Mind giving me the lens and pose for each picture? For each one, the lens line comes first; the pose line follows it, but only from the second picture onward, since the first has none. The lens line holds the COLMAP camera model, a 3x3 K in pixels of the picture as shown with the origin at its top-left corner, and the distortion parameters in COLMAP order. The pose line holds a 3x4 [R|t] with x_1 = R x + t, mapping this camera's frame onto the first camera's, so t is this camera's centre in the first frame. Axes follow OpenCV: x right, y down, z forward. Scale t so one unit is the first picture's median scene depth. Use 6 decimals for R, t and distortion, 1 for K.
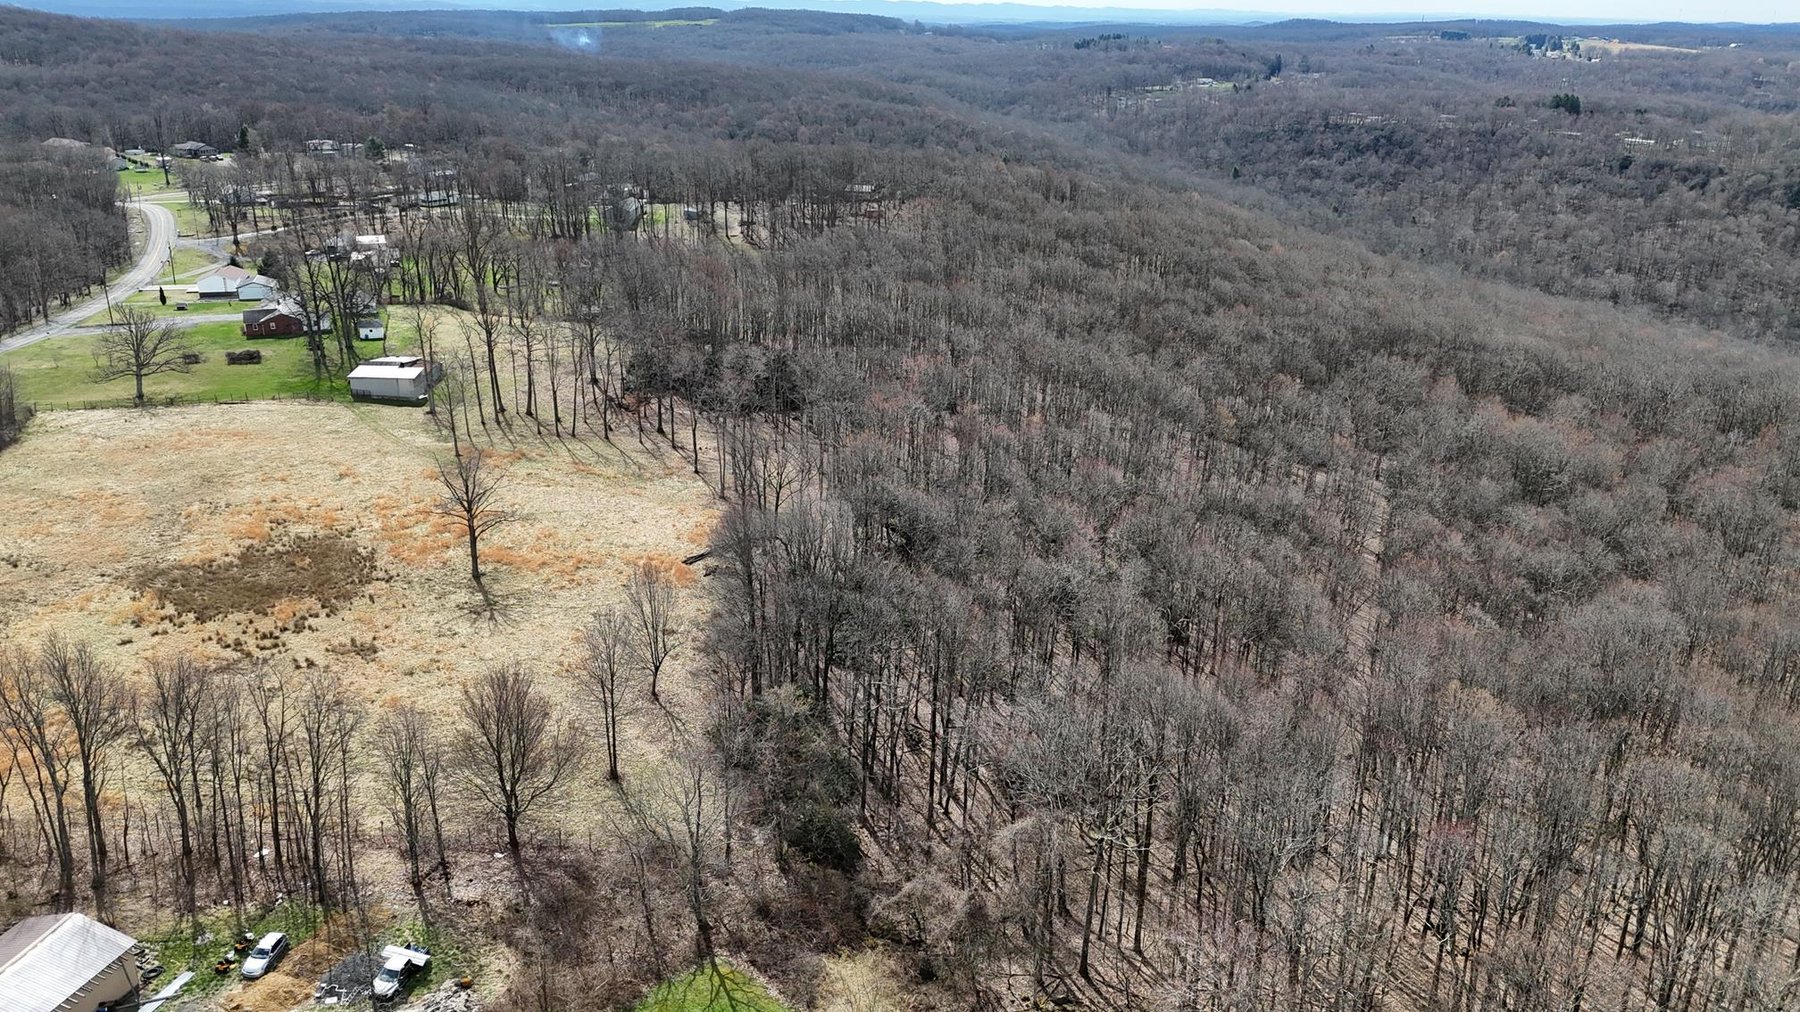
lens RADIAL K [[1330.2, 0, 893.9], [0, 1330.2, 498.9], [0, 0, 1]] dist [0.081660, -0.075982]
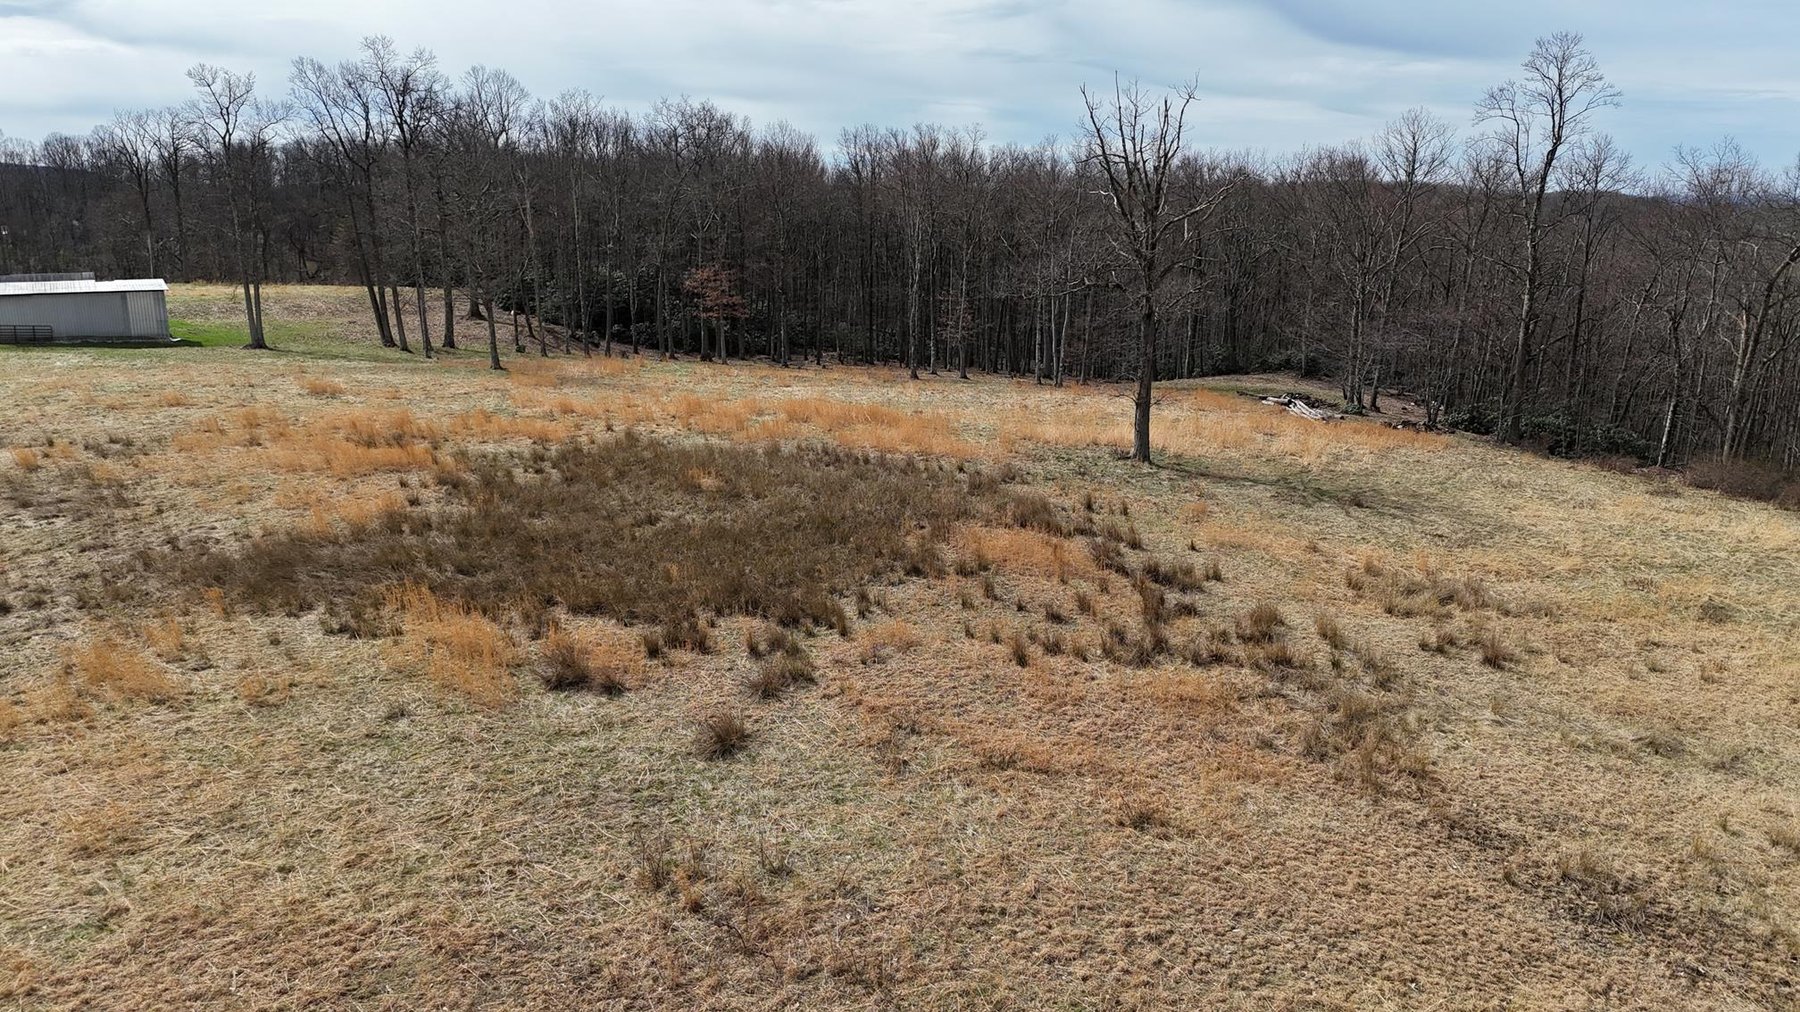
lens RADIAL K [[1330.2, 0, 893.9], [0, 1330.2, 498.9], [0, 0, 1]] dist [0.081660, -0.075982]
pose [[0.846840, -0.135541, 0.514287, -0.112005], [0.197664, 0.977926, -0.067745, 0.015987], [-0.493752, 0.159025, 0.854938, 0.146909]]
